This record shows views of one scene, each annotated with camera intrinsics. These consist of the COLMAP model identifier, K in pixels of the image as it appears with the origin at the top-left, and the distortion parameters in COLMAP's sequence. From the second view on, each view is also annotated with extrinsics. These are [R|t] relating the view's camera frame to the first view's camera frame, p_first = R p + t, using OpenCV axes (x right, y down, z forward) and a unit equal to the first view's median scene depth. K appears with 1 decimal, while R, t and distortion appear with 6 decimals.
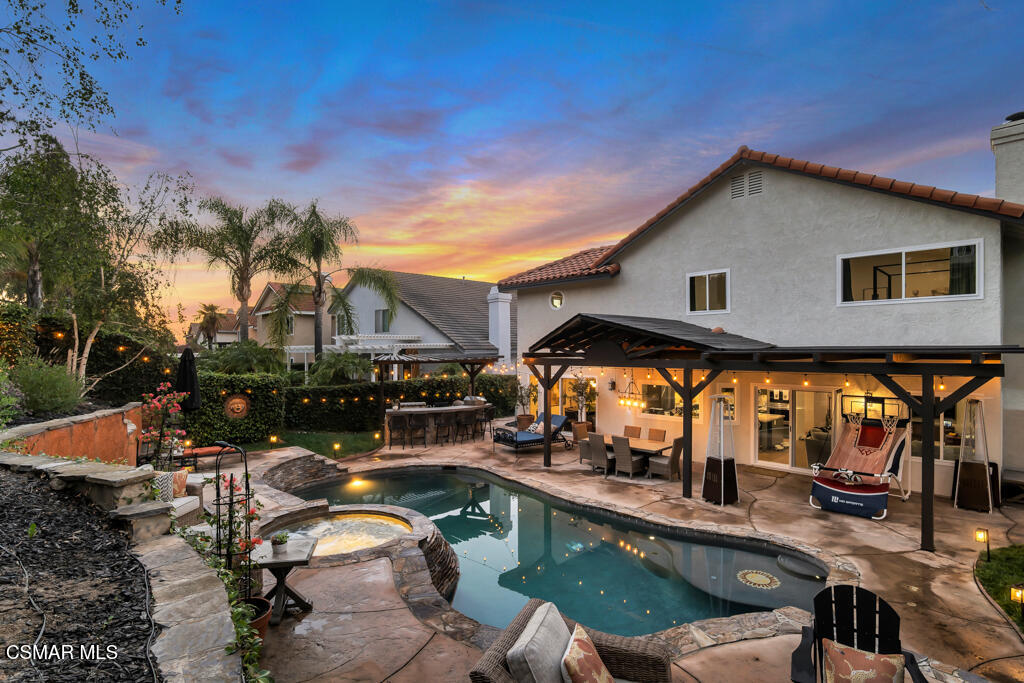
lens RADIAL K [[489.1, 0, 510.7], [0, 489.1, 347.4], [0, 0, 1]] dist [-0.009562, 0.001391]
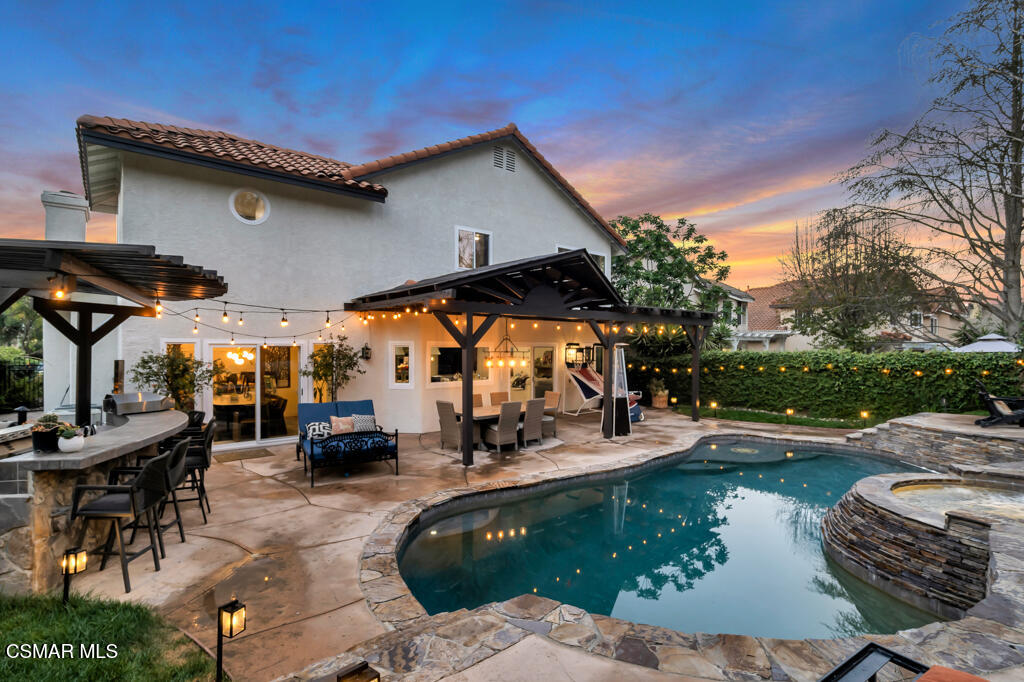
lens RADIAL K [[489.1, 0, 510.7], [0, 489.1, 346.9], [0, 0, 1]] dist [-0.009562, 0.001391]
pose [[0.071738, 0.003050, 0.997419, -0.613499], [-0.007041, 0.999972, -0.002552, 0.088036], [-0.997399, -0.006840, 0.071757, 0.939961]]
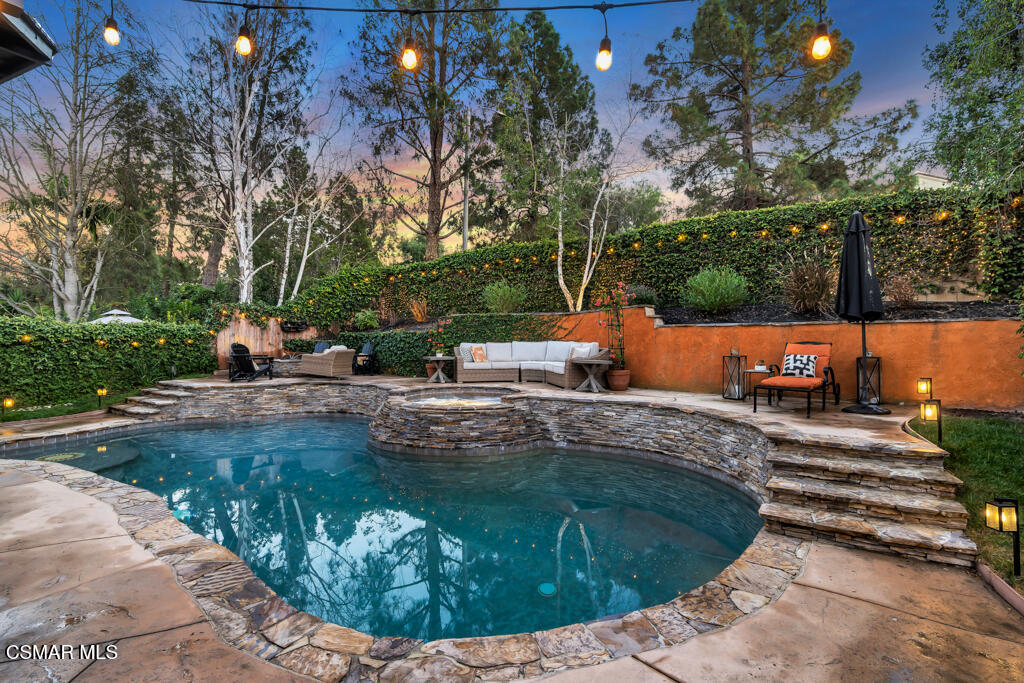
lens RADIAL K [[483.9, 0, 512.0], [0, 483.9, 341.5], [0, 0, 1]] dist [-0.014112, 0.000782]
pose [[-0.975646, -0.000215, -0.219353, -0.105661], [0.001837, 0.999956, -0.009150, 0.136817], [0.219345, -0.009330, -0.975603, 1.264517]]
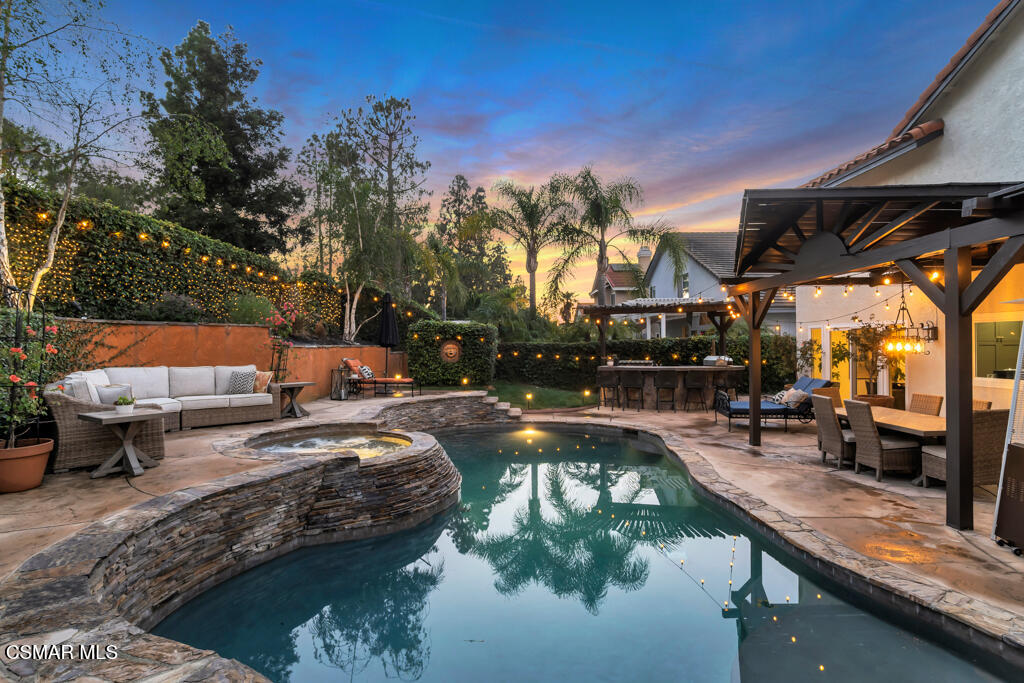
lens RADIAL K [[484.9, 0, 512.4], [0, 484.9, 344.3], [0, 0, 1]] dist [-0.027133, 0.007868]
pose [[0.724546, -0.004550, -0.689211, 0.300932], [0.011343, 0.999922, 0.005323, 0.103909], [0.689133, -0.011674, 0.724541, 0.315527]]
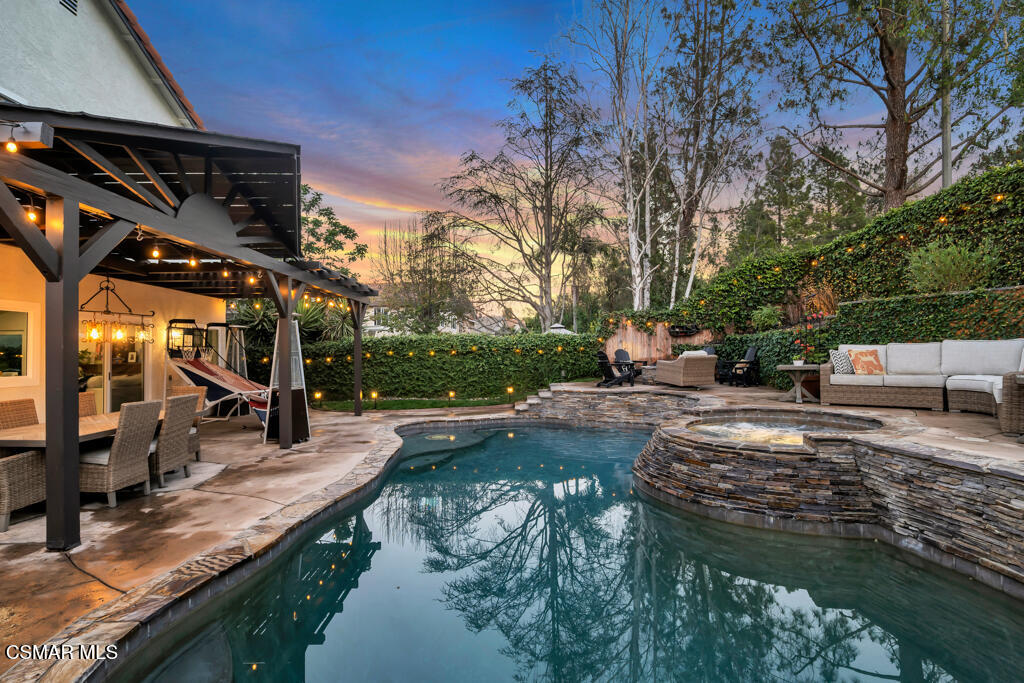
lens RADIAL K [[489.5, 0, 510.9], [0, 489.5, 342.8], [0, 0, 1]] dist [-0.024552, 0.007347]
pose [[-0.725509, 0.025671, 0.687733, -0.331822], [0.012466, 0.999630, -0.024162, 0.137990], [-0.688099, -0.008956, -0.725561, 1.076694]]
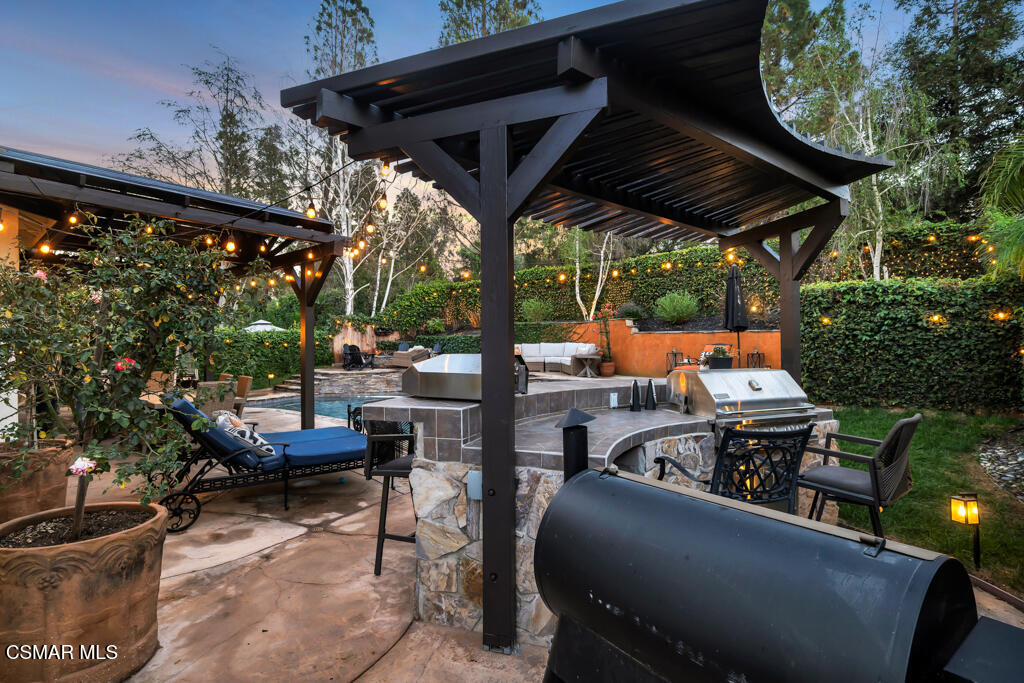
lens RADIAL K [[484.9, 0, 512.4], [0, 484.9, 344.3], [0, 0, 1]] dist [-0.027133, 0.007868]
pose [[-0.994727, 0.003014, -0.102511, -0.103544], [0.003067, 0.999995, -0.000364, 0.132570], [0.102509, -0.000676, -0.994732, 1.637804]]
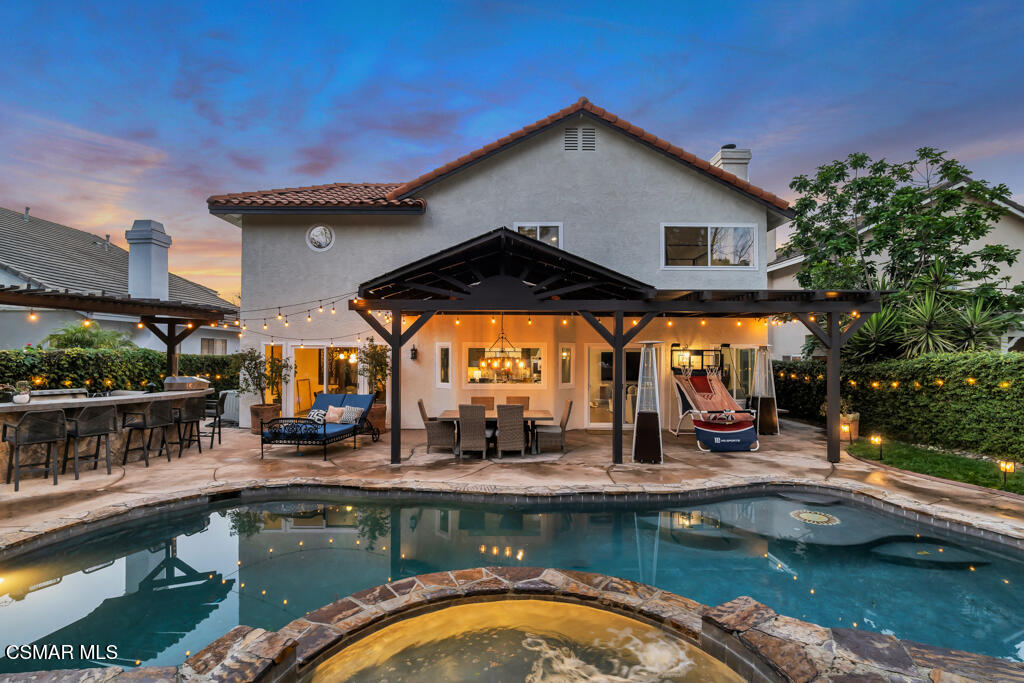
lens RADIAL K [[484.0, 0, 508.9], [0, 484.0, 348.9], [0, 0, 1]] dist [-0.013352, 0.000634]
pose [[0.691798, 0.015818, 0.721917, -0.308151], [-0.009292, 0.999872, -0.013004, 0.100227], [-0.722031, 0.002288, 0.691857, 0.457100]]
